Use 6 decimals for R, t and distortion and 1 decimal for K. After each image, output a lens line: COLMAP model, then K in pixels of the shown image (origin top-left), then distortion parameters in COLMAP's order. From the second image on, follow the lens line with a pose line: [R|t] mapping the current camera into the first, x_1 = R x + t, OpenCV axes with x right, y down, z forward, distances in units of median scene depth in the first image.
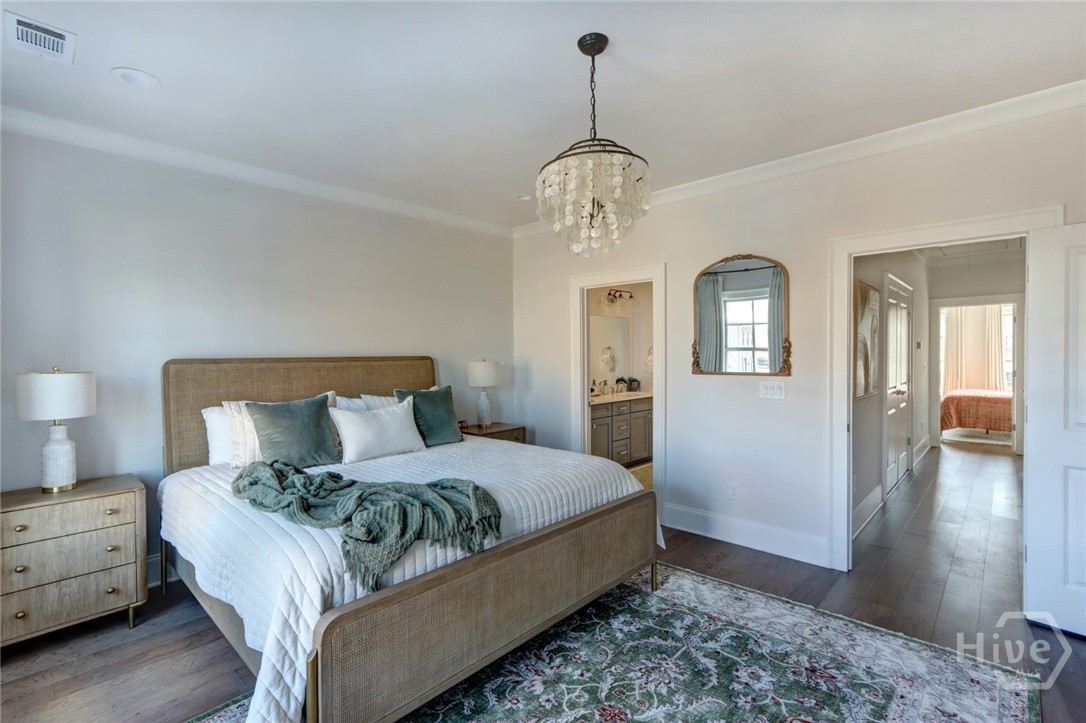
lens RADIAL K [[500.3, 0, 534.6], [0, 500.3, 357.2], [0, 0, 1]] dist [0.010490, -0.000084]
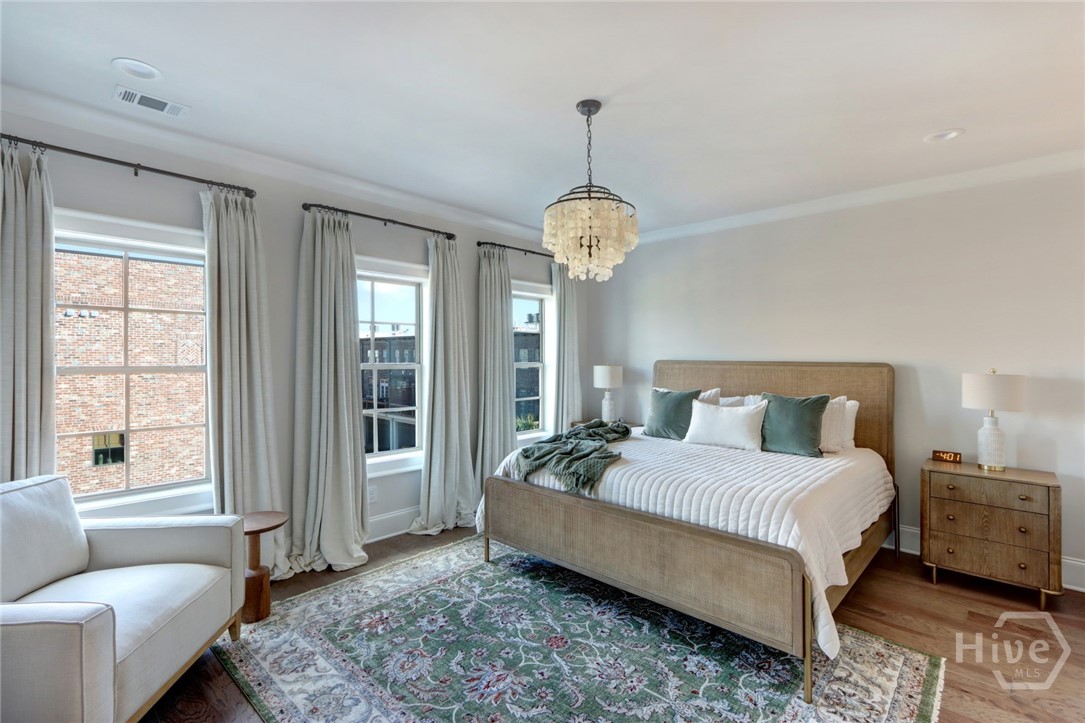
lens RADIAL K [[499.9, 0, 542.1], [0, 499.9, 355.9], [0, 0, 1]] dist [0.010490, -0.000084]
pose [[0.013767, 0.007205, -0.999879, 1.022287], [-0.015550, 0.999855, 0.006991, -0.017920], [0.999784, 0.015452, 0.013877, 0.672392]]
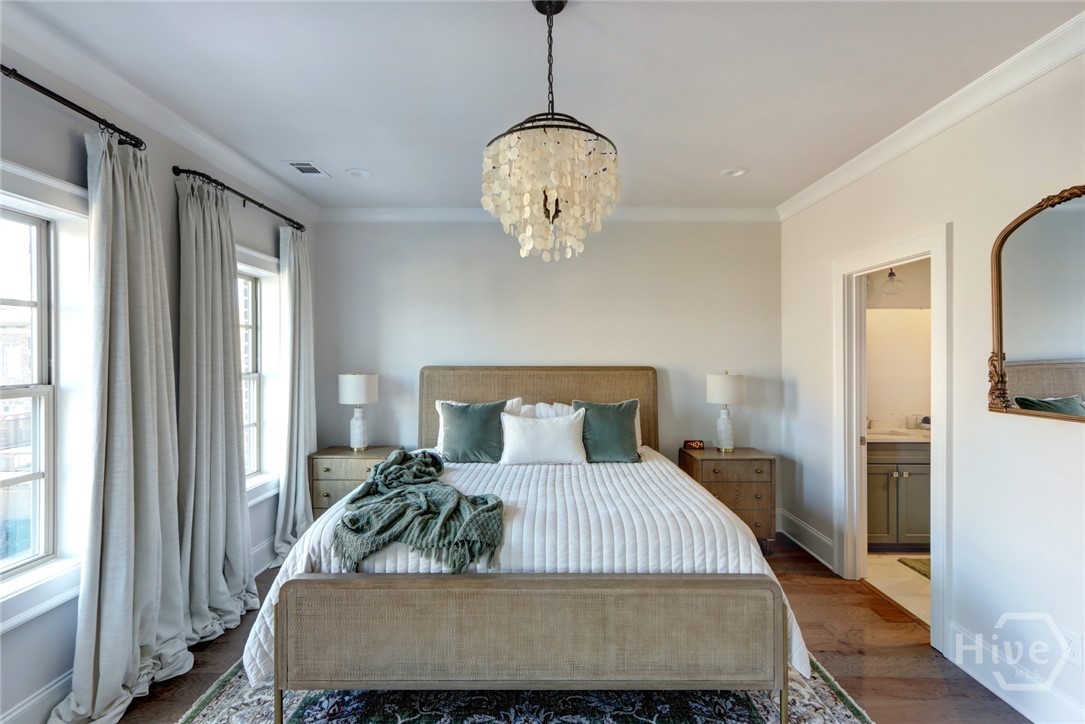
lens RADIAL K [[499.9, 0, 538.3], [0, 499.9, 358.3], [0, 0, 1]] dist [0.010490, -0.000084]
pose [[0.685356, 0.010845, -0.728128, 0.534950], [-0.013350, 0.999908, 0.002327, -0.028602], [0.728086, 0.008125, 0.685438, 0.330717]]
